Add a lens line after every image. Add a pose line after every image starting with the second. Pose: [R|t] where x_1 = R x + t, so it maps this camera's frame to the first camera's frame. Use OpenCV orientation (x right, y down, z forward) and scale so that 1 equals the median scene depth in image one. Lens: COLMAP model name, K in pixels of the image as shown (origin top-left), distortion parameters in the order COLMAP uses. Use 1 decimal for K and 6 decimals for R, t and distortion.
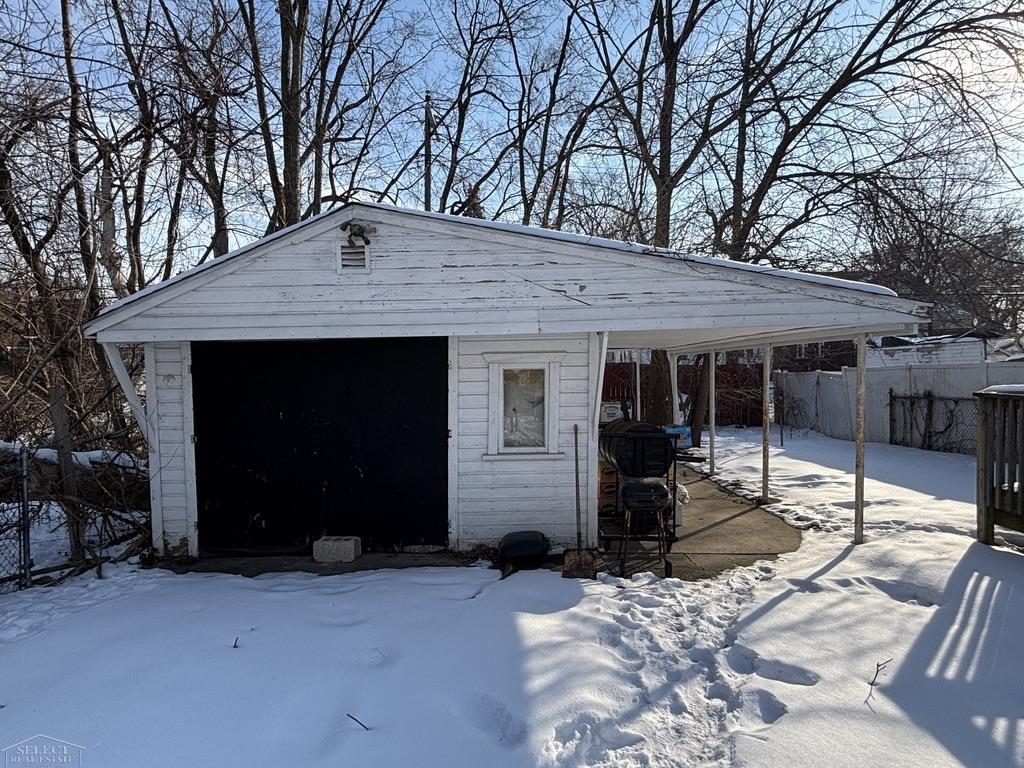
lens RADIAL K [[539.5, 0, 510.9], [0, 539.5, 381.8], [0, 0, 1]] dist [-0.000207, -0.000005]
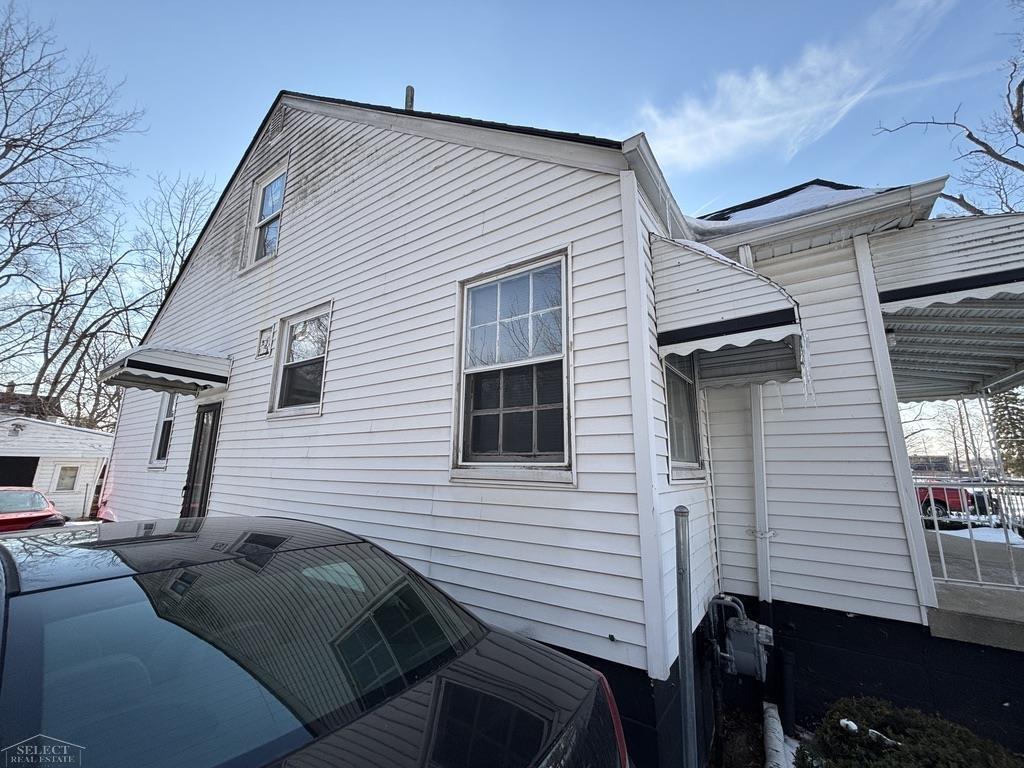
lens RADIAL K [[411.9, 0, 513.6], [0, 411.9, 384.8], [0, 0, 1]] dist [0.001295, 0.000107]
pose [[0.569089, 0.179936, 0.802347, -0.557055], [0.016418, 0.973083, -0.229870, 0.116430], [-0.822112, 0.143989, 0.550816, -2.757140]]
